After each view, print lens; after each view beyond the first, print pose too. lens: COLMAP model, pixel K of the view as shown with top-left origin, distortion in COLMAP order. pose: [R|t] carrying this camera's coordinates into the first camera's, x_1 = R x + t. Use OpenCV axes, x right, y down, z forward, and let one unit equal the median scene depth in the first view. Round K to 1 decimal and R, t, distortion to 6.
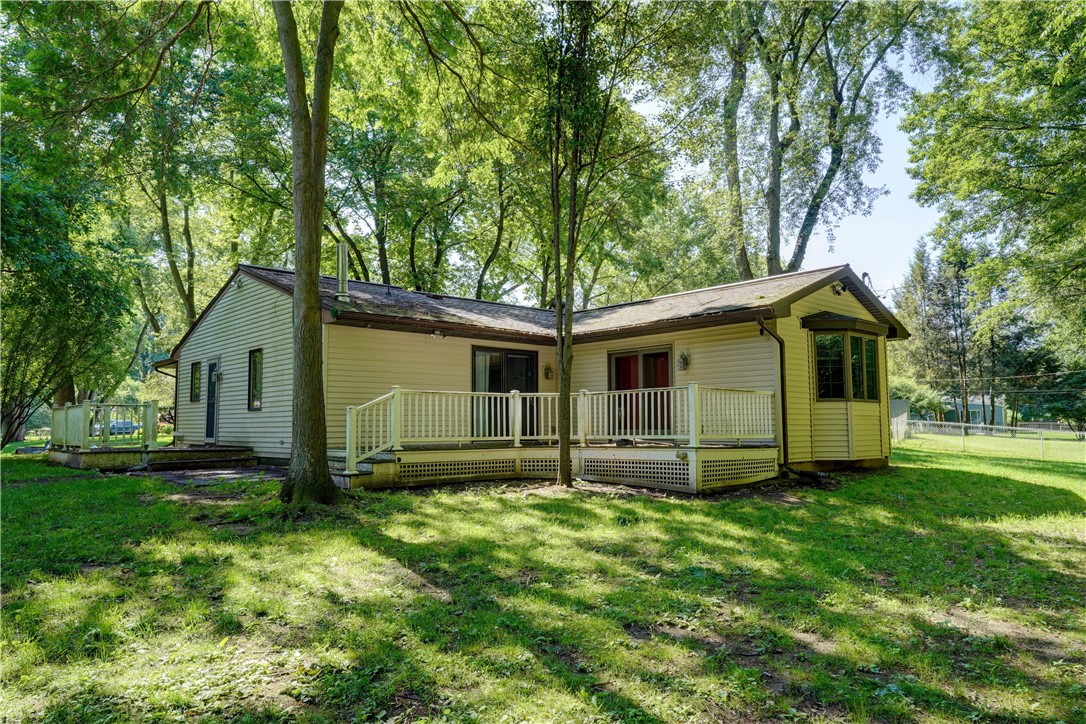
lens RADIAL K [[727.3, 0, 541.5], [0, 727.3, 358.2], [0, 0, 1]] dist [0.001008, 0.001499]
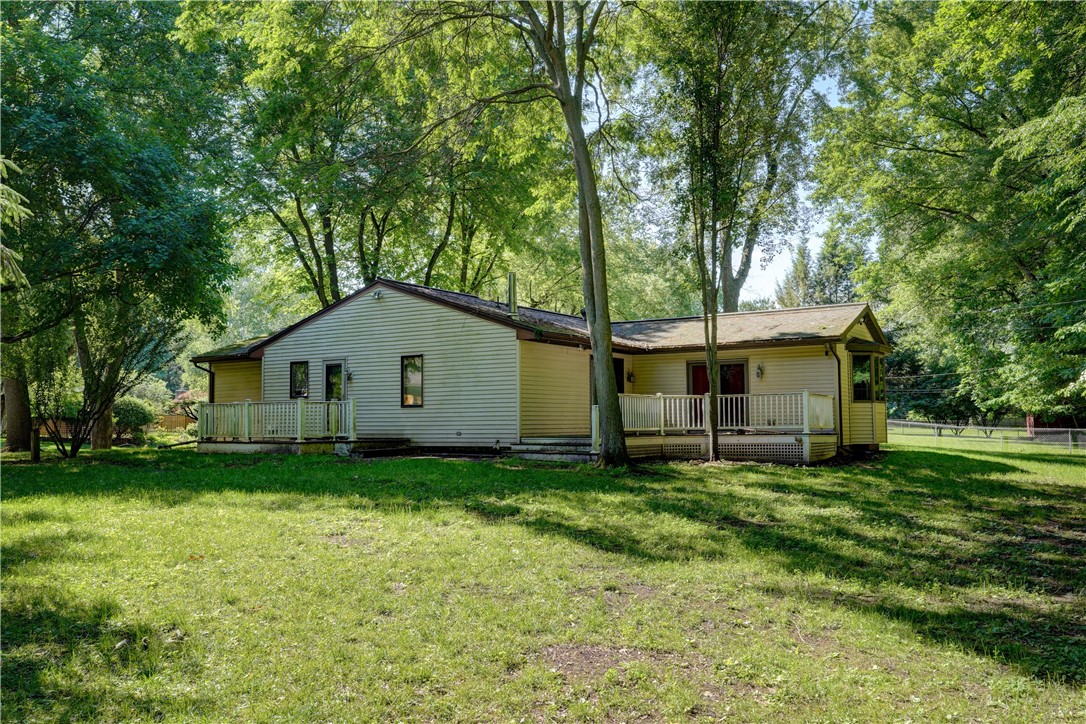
lens RADIAL K [[920.3, 0, 544.5], [0, 920.3, 365.5], [0, 0, 1]] dist [0.000533, 0.000112]
pose [[0.963792, 0.015382, 0.266211, -0.583107], [-0.023042, 0.999405, 0.025673, -0.037826], [-0.265657, -0.030878, 0.963573, -0.477354]]
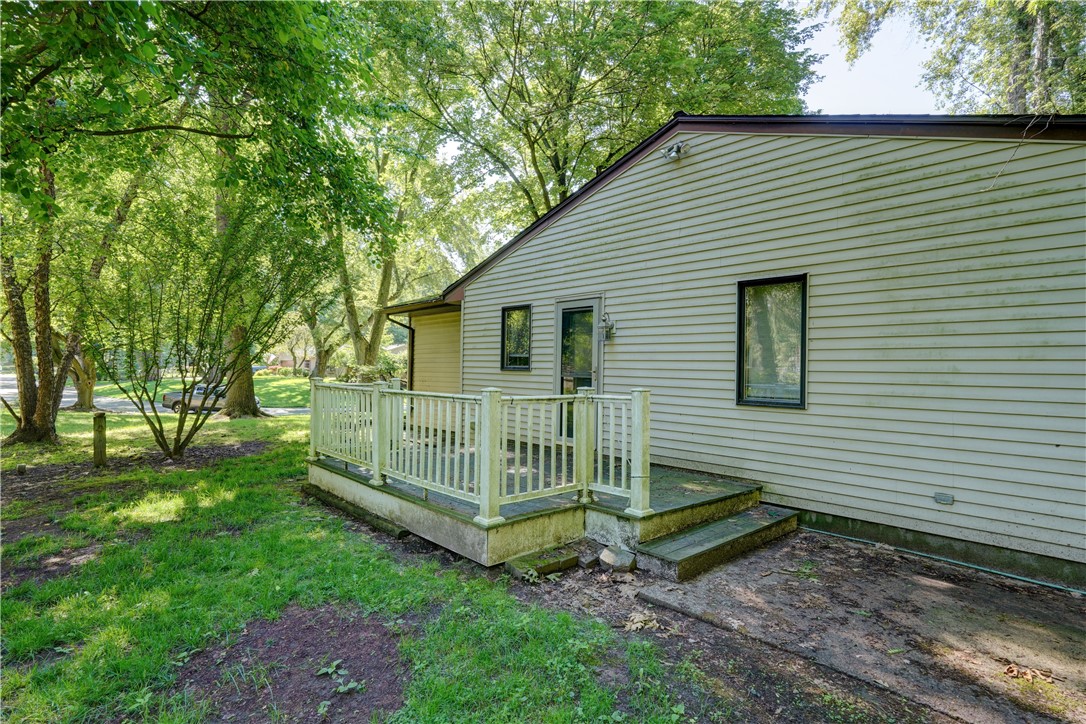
lens RADIAL K [[556.0, 0, 544.4], [0, 556.0, 362.9], [0, 0, 1]] dist [-0.000464, 0.000004]
pose [[0.999595, 0.025312, 0.012994, -0.545611], [-0.026297, 0.996262, 0.082287, 0.017438], [-0.010863, -0.082596, 0.996524, 0.642271]]
